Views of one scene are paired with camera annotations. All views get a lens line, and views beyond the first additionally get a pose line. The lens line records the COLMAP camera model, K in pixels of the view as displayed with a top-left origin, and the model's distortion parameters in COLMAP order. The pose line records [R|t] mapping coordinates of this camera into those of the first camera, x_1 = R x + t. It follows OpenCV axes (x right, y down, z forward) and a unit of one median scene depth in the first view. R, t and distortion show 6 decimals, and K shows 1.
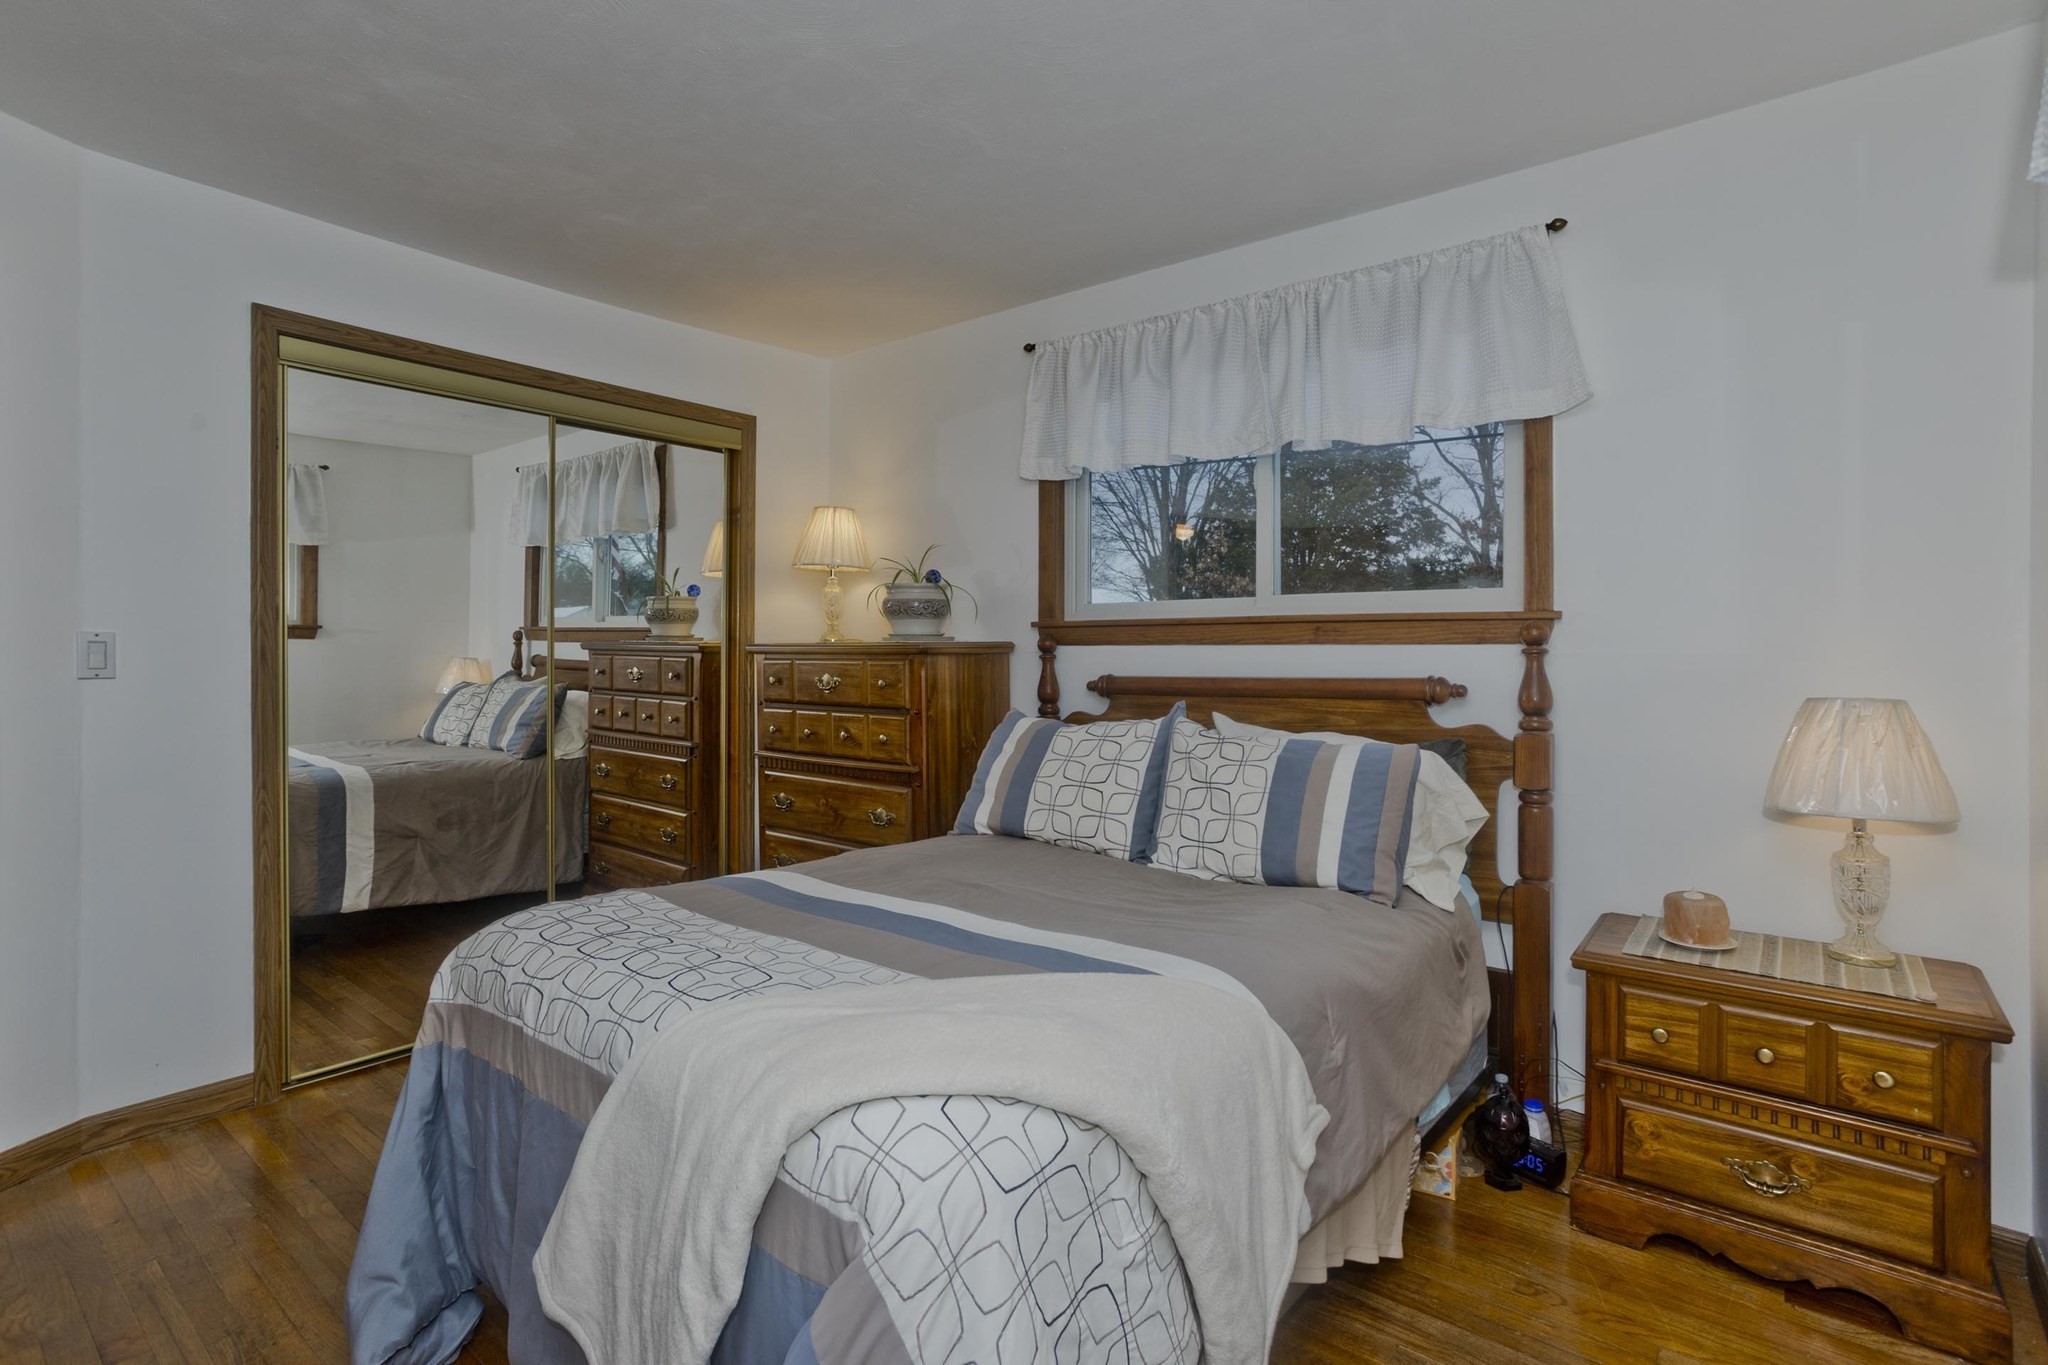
lens RADIAL K [[986.8, 0, 1029.4], [0, 986.8, 683.2], [0, 0, 1]] dist [-0.080220, 0.034444]
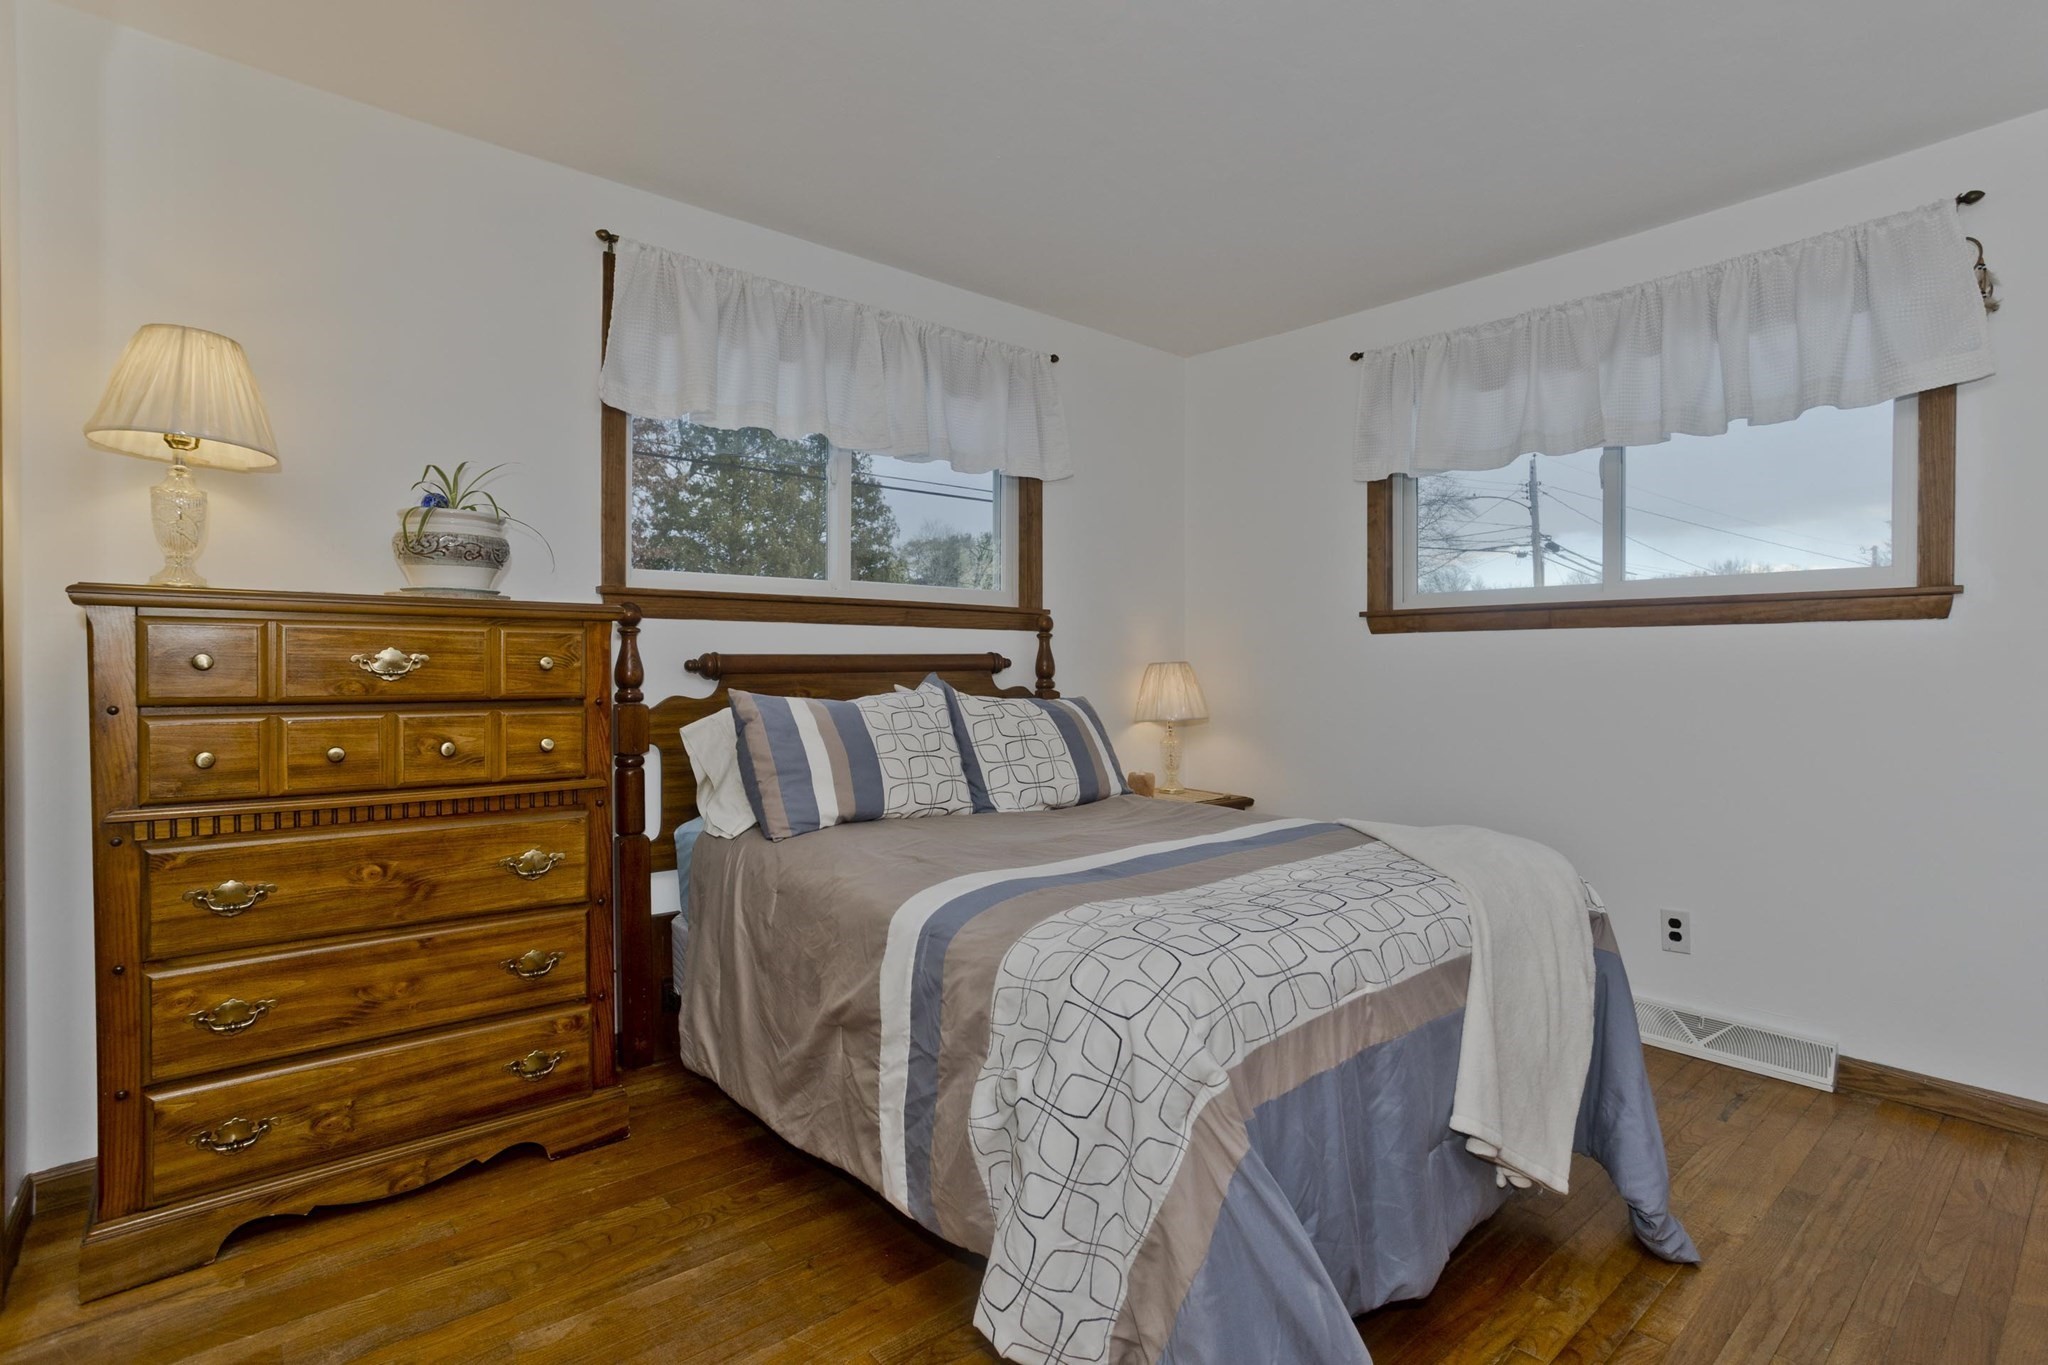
lens RADIAL K [[1036.2, 0, 985.5], [0, 1036.2, 651.4], [0, 0, 1]] dist [-0.063040, 0.043139]
pose [[0.186644, 0.006597, 0.982406, -0.803021], [0.019594, 0.999754, -0.010436, 0.005232], [-0.982232, 0.021197, 0.186468, 0.580878]]
